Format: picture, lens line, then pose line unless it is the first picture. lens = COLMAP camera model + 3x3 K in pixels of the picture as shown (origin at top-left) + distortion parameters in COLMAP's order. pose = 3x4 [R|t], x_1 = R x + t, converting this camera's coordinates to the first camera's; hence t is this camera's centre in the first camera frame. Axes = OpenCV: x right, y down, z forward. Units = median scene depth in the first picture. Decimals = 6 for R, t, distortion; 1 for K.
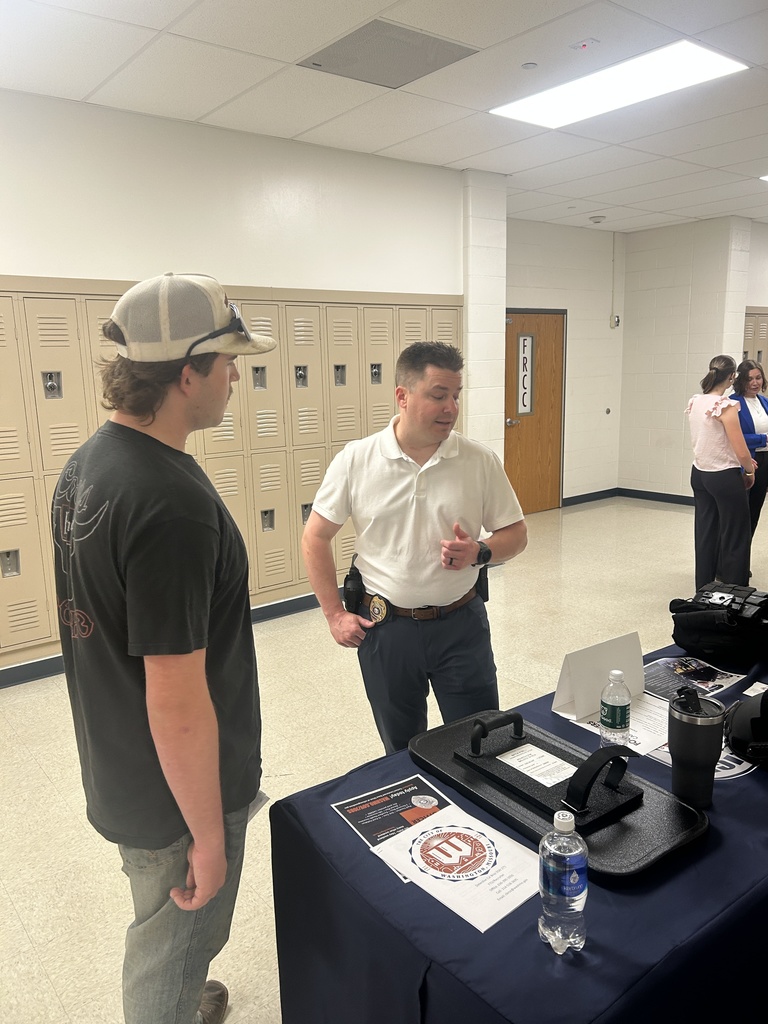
lens RADIAL K [[782.2, 0, 381.3], [0, 782.2, 511.8], [0, 0, 1]] dist [0.055335, -0.034345]
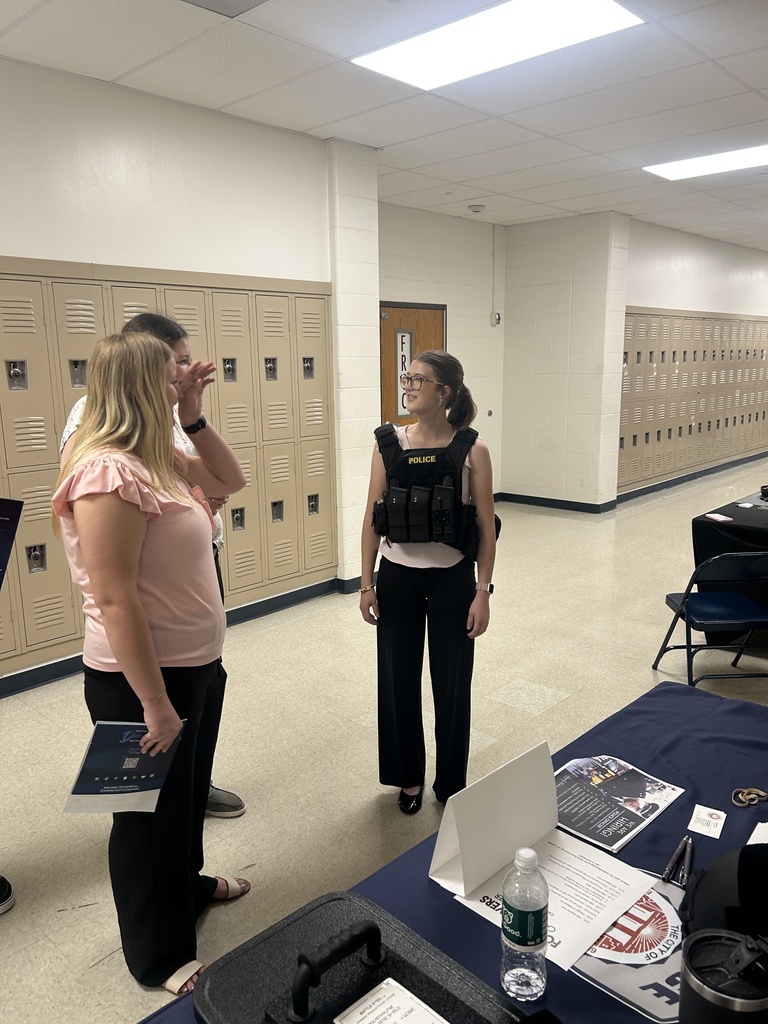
lens RADIAL K [[782.2, 0, 376.4], [0, 782.2, 511.5], [0, 0, 1]] dist [0.055335, -0.034345]
pose [[0.990438, -0.015465, 0.137086, 0.088284], [0.015168, 0.999880, 0.003206, -0.062112], [-0.137119, -0.001096, 0.990554, 0.351908]]
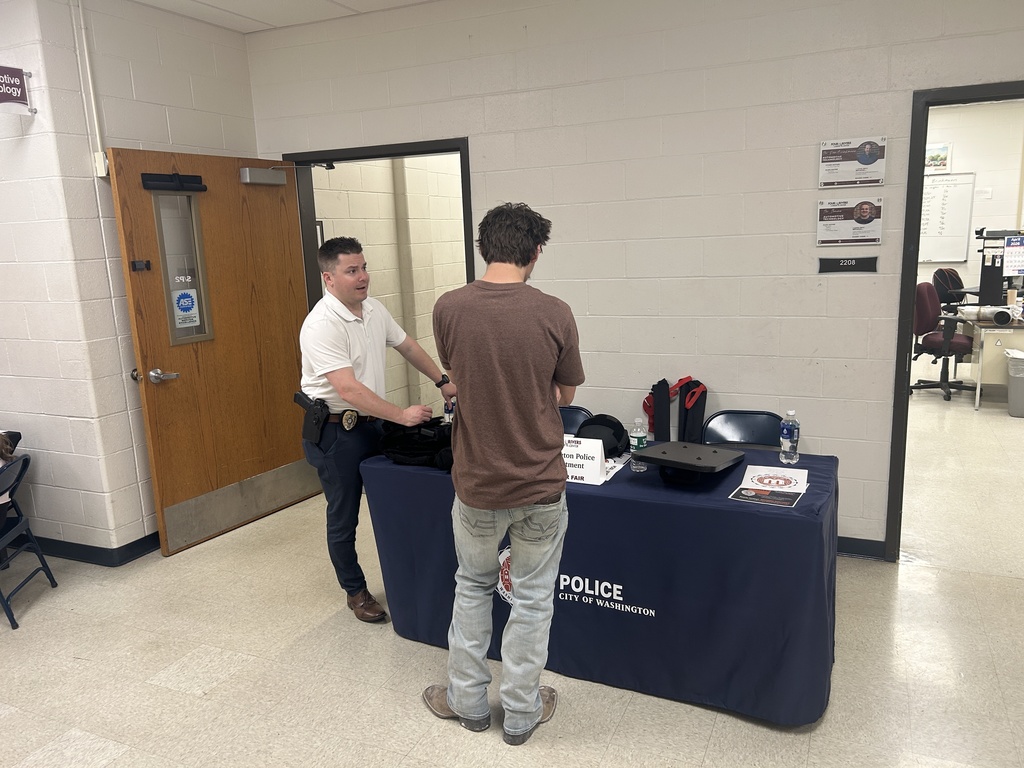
lens RADIAL K [[782.2, 0, 514.7], [0, 782.2, 382.0], [0, 0, 1]] dist [0.055335, -0.034345]
pose [[-0.464470, -0.126566, 0.876498, -0.948835], [0.221857, 0.941544, 0.253524, -0.324879], [-0.857349, 0.312212, -0.409239, 1.663564]]
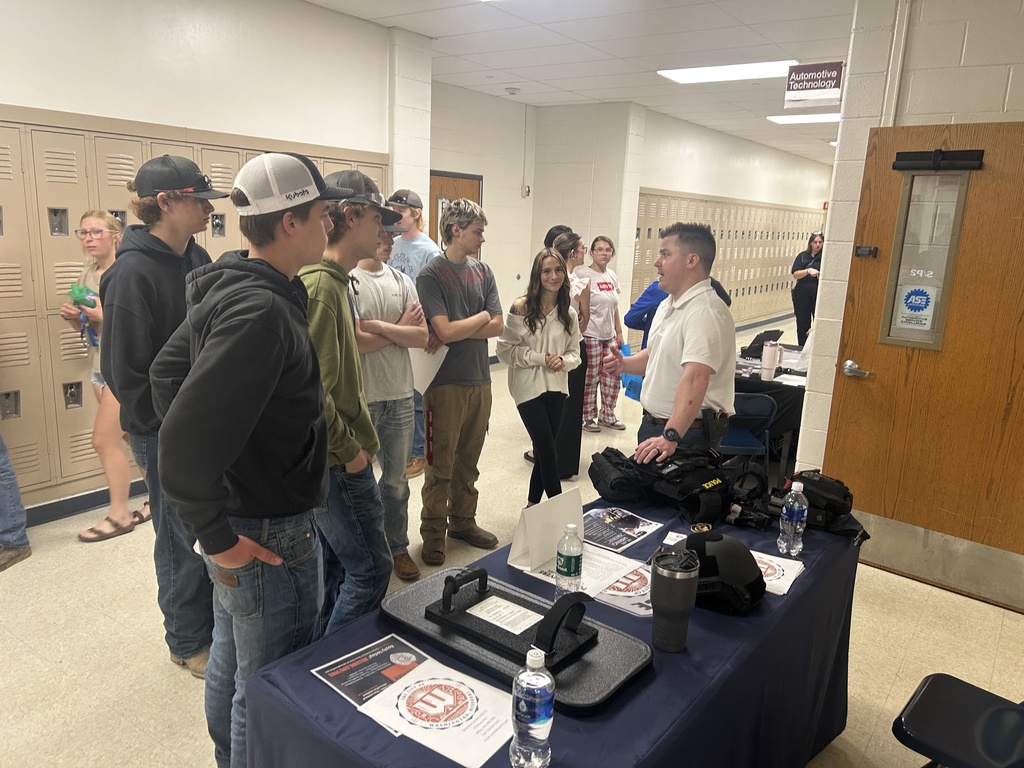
lens RADIAL K [[782.2, 0, 504.4], [0, 782.2, 390.8], [0, 0, 1]] dist [0.055335, -0.034345]
pose [[0.961118, 0.004979, 0.276093, -0.085069], [-0.012788, 0.999567, 0.026490, -0.011709], [-0.275841, -0.028991, 0.960766, -0.020641]]
